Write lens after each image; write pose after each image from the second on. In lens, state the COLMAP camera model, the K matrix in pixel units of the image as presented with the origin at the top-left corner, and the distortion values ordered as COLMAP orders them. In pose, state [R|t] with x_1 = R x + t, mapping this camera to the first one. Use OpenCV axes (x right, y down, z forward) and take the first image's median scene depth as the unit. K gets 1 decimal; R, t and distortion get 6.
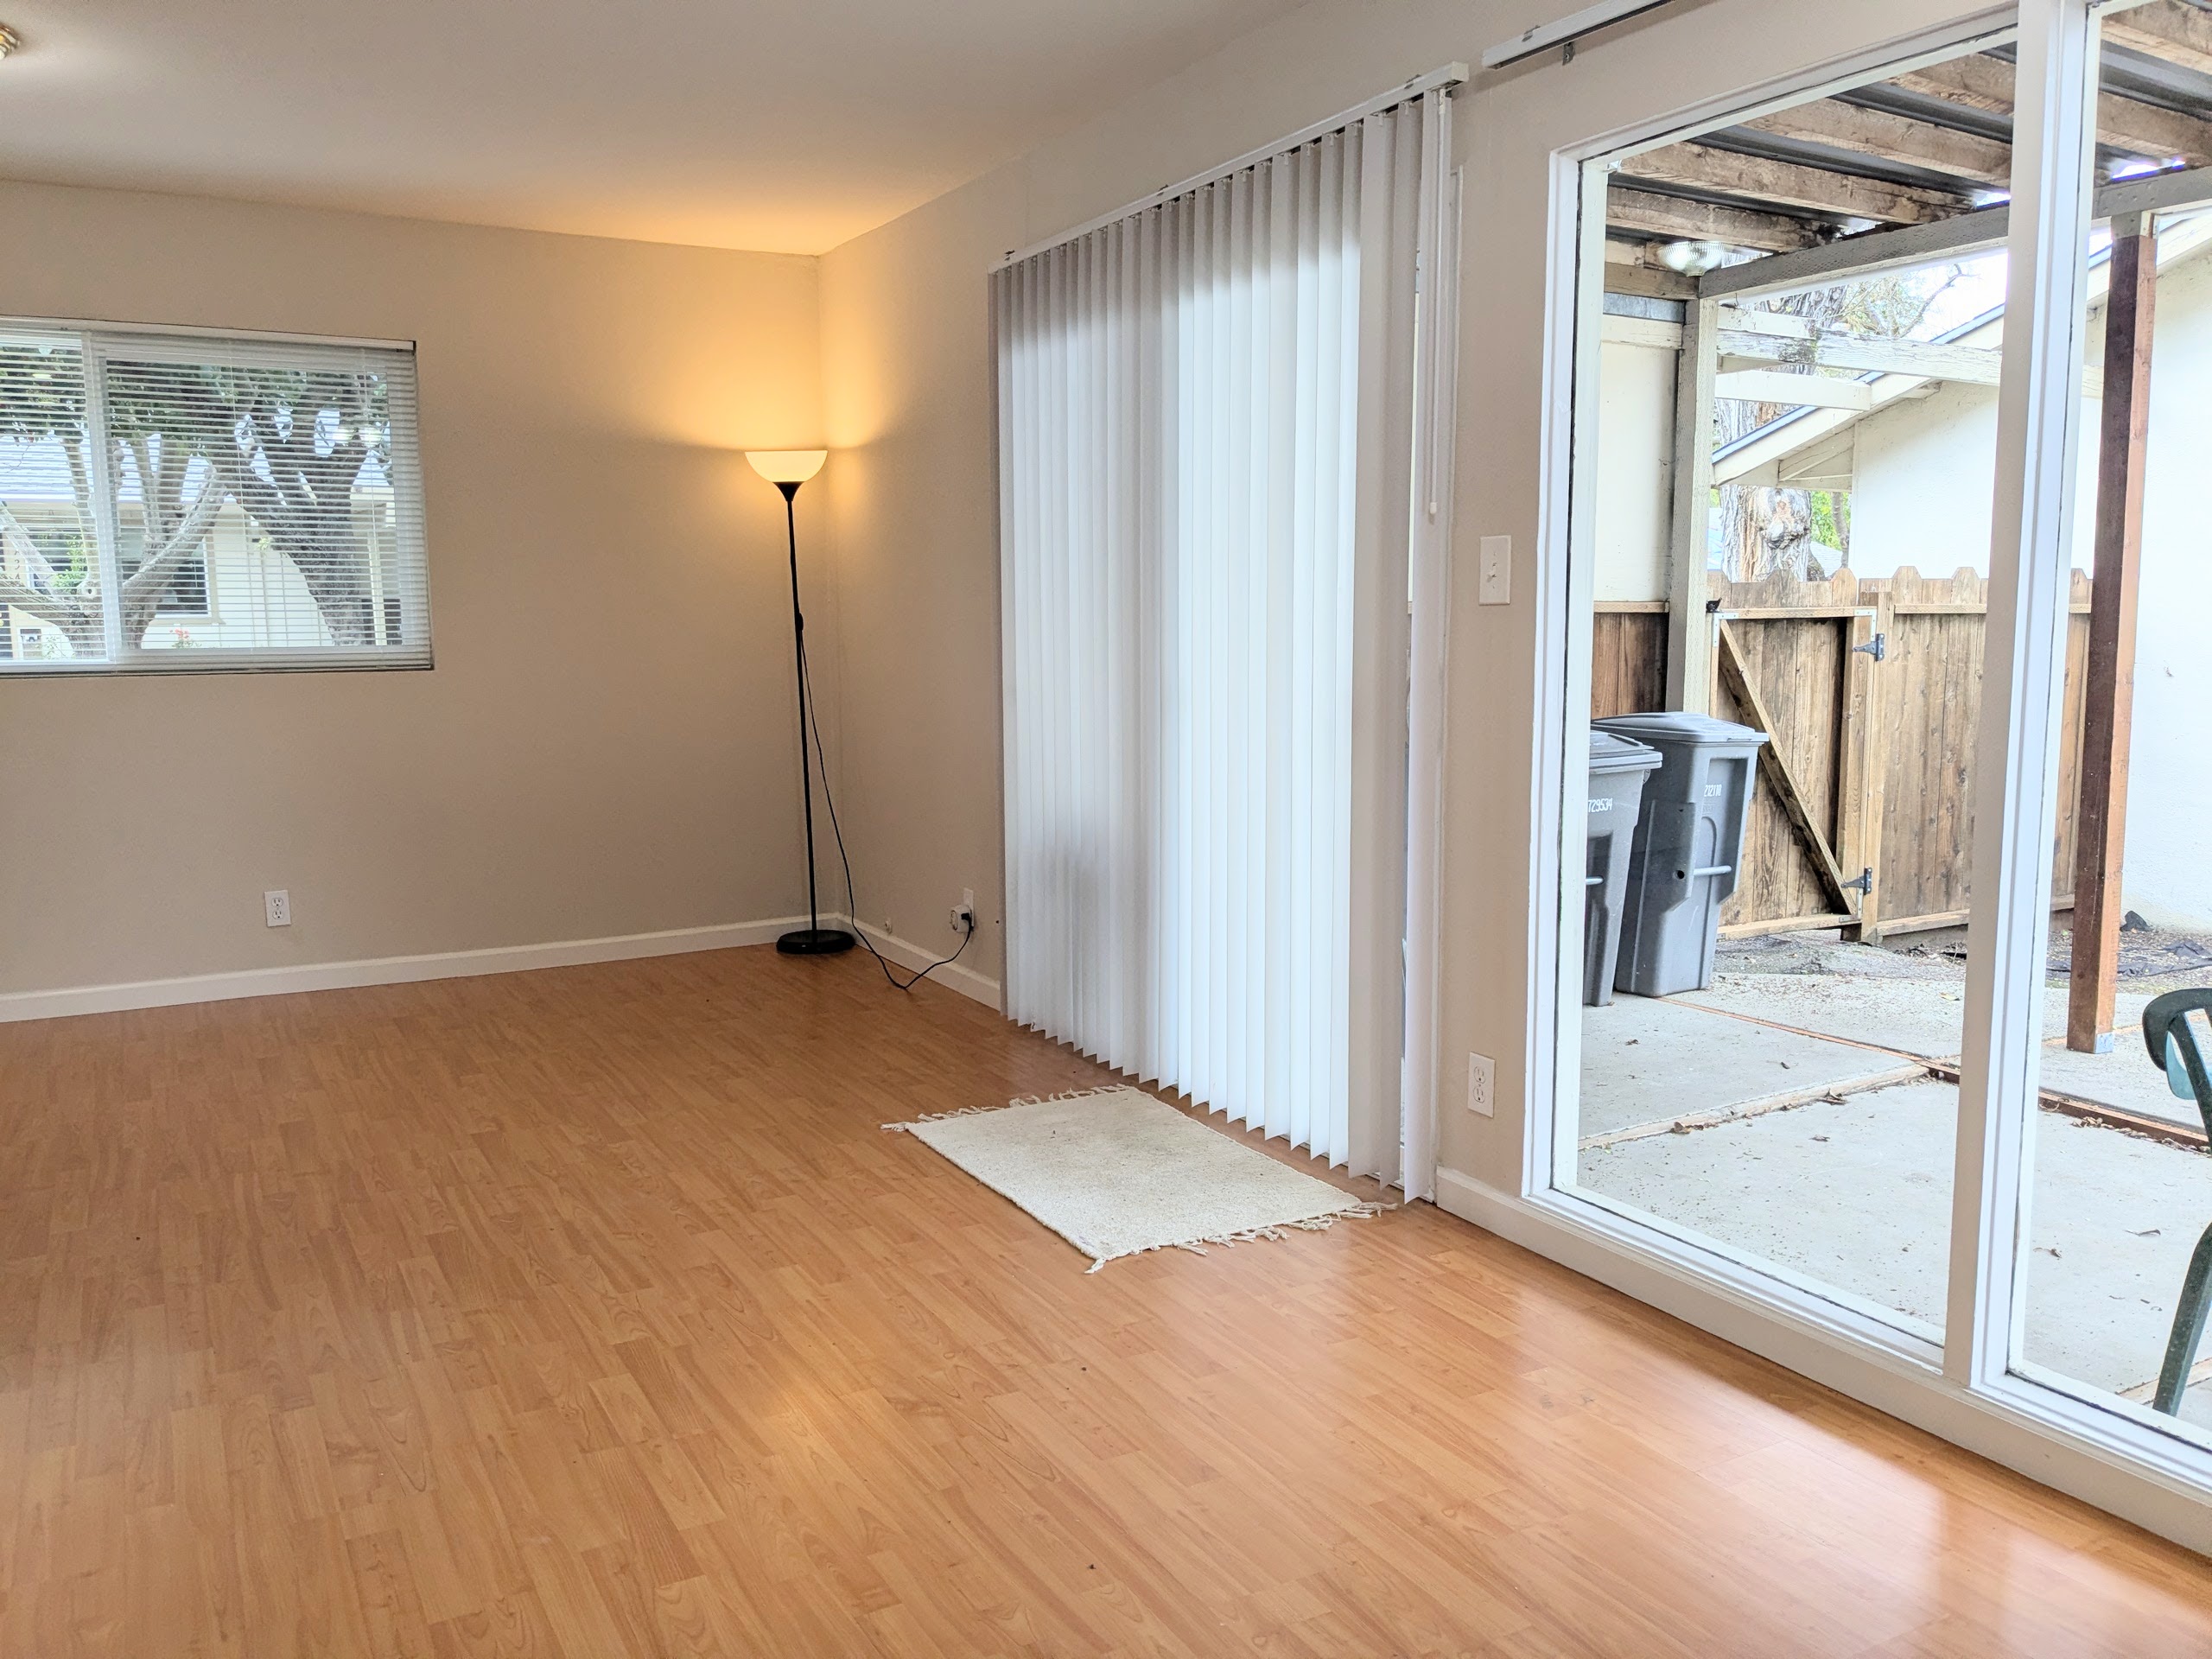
lens RADIAL K [[1752.1, 0, 1105.3], [0, 1752.1, 828.2], [0, 0, 1]] dist [0.036419, -0.049241]
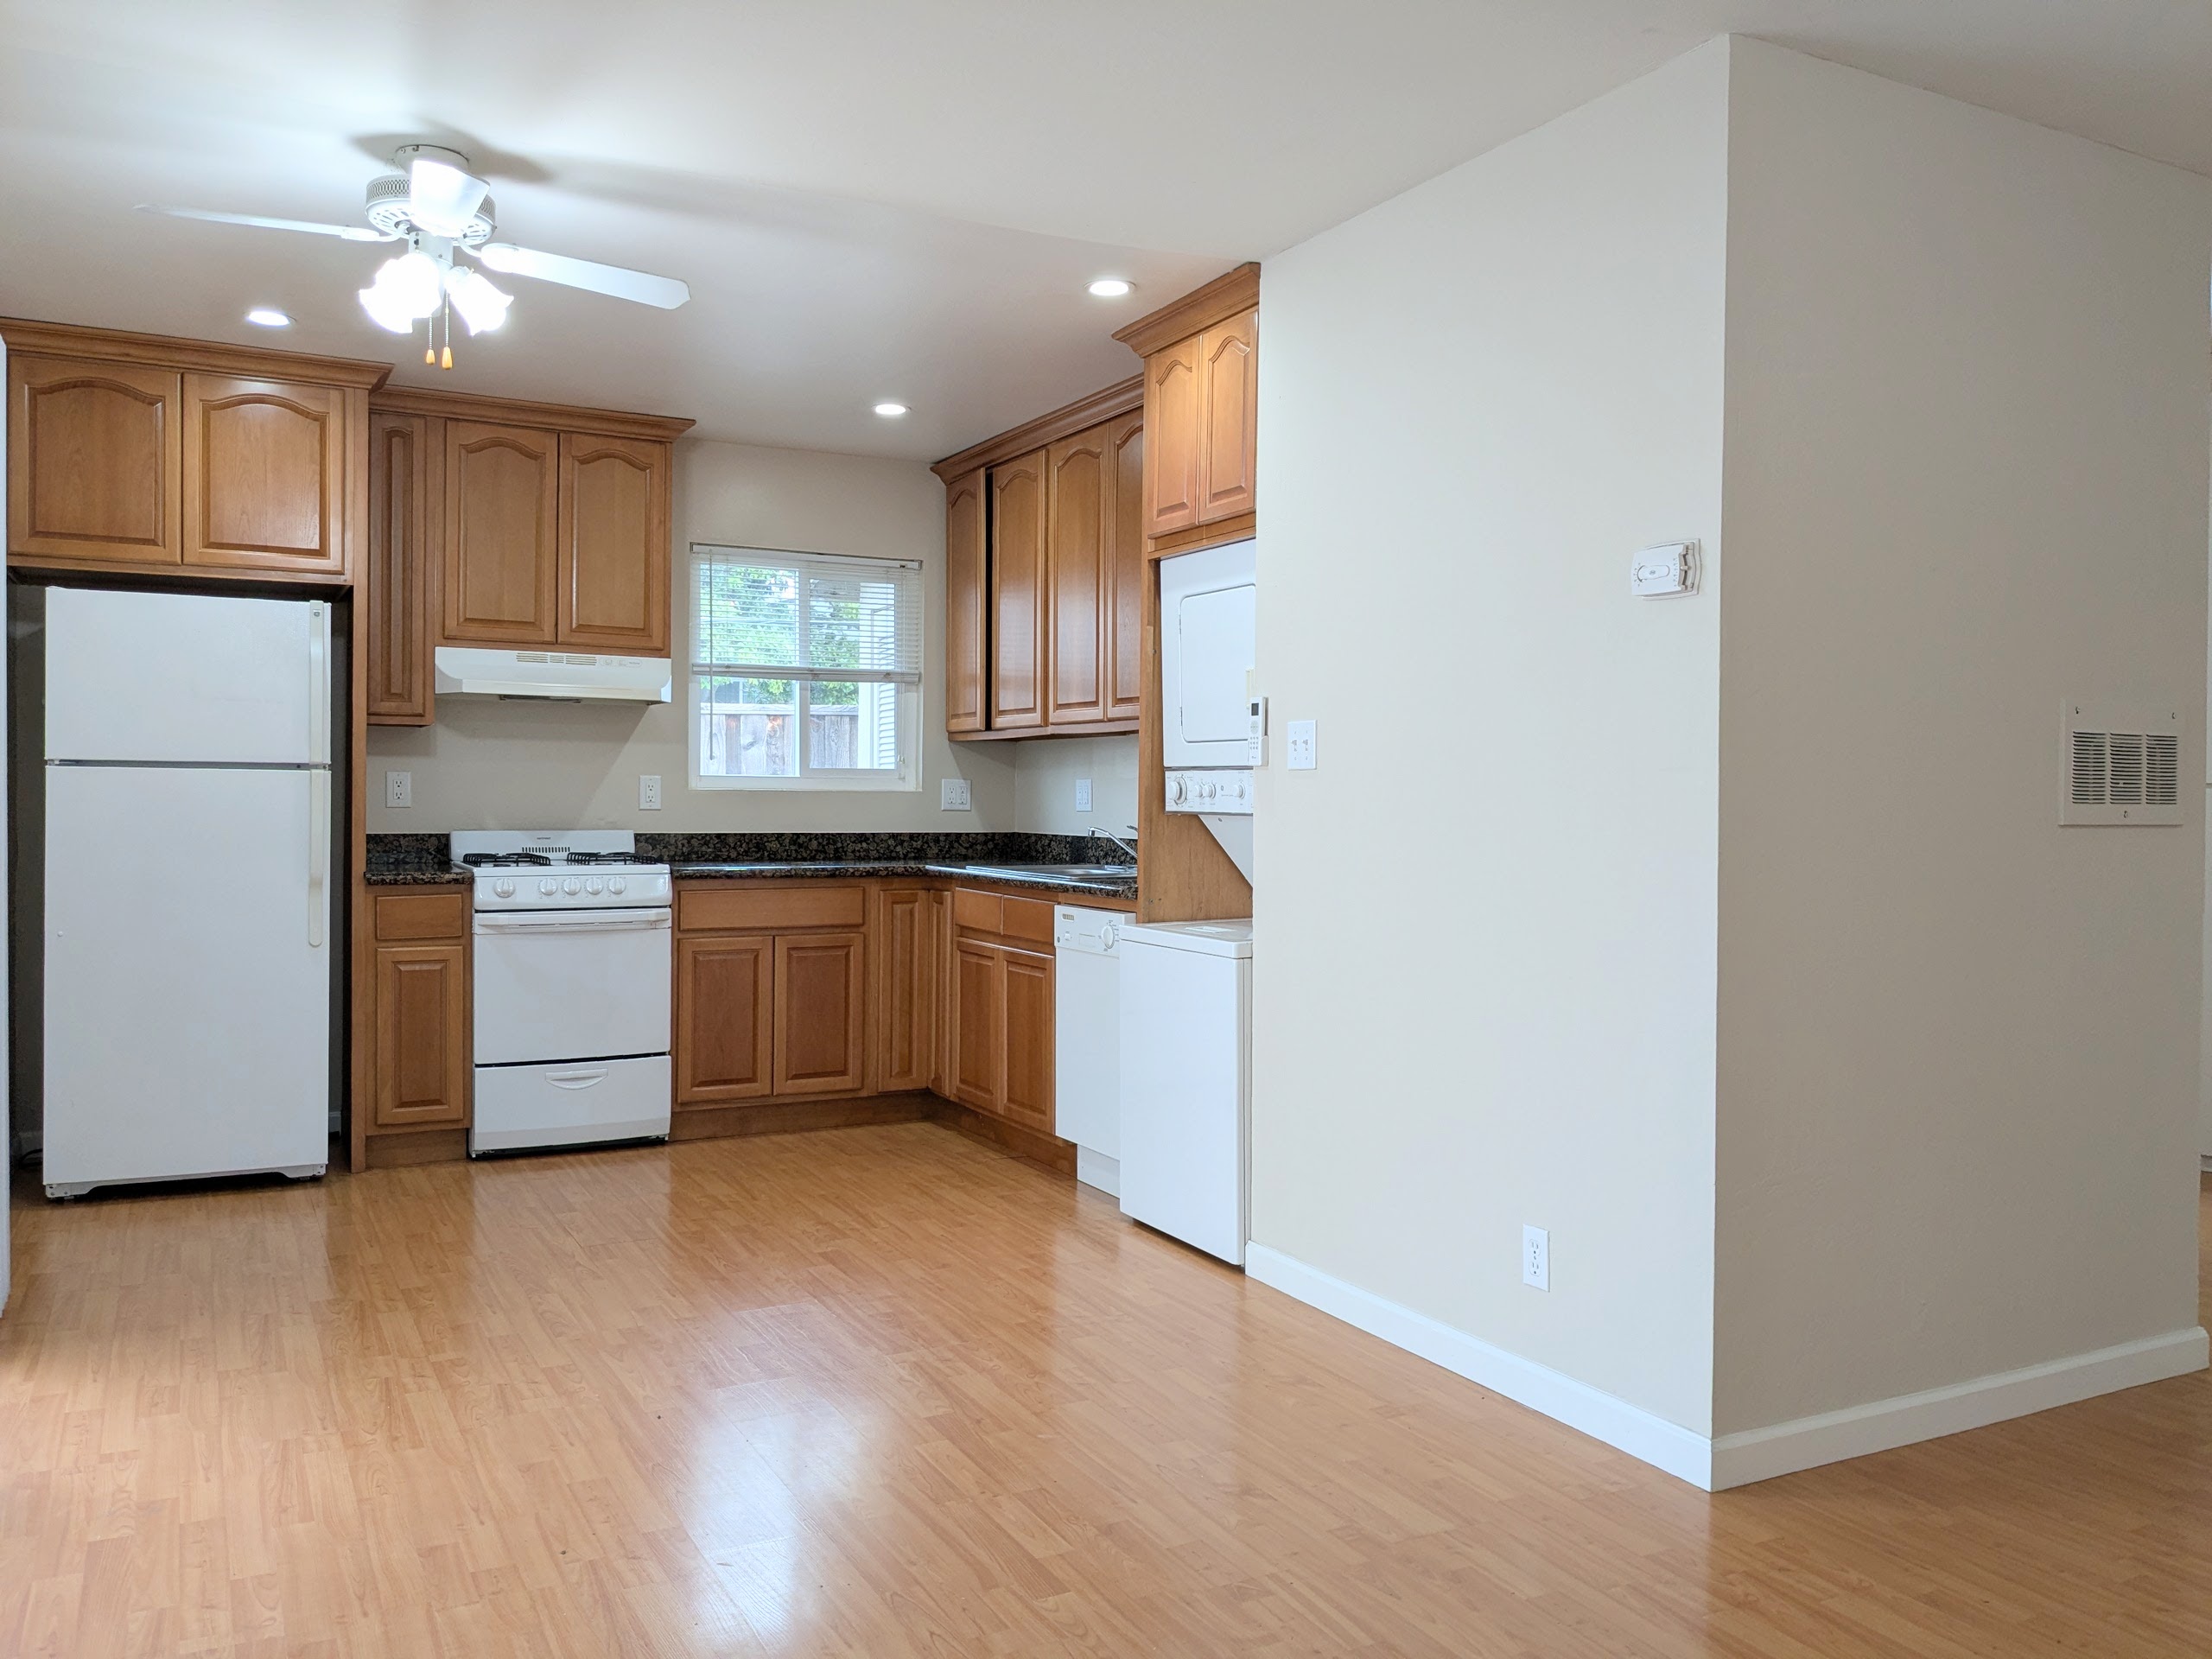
lens RADIAL K [[1752.1, 0, 1121.2], [0, 1752.1, 813.8], [0, 0, 1]] dist [0.036419, -0.049241]
pose [[-0.999844, 0.000599, 0.017659, -0.323942], [0.003029, 0.990439, 0.137920, -0.216445], [-0.017408, 0.137952, -0.990286, 1.837517]]
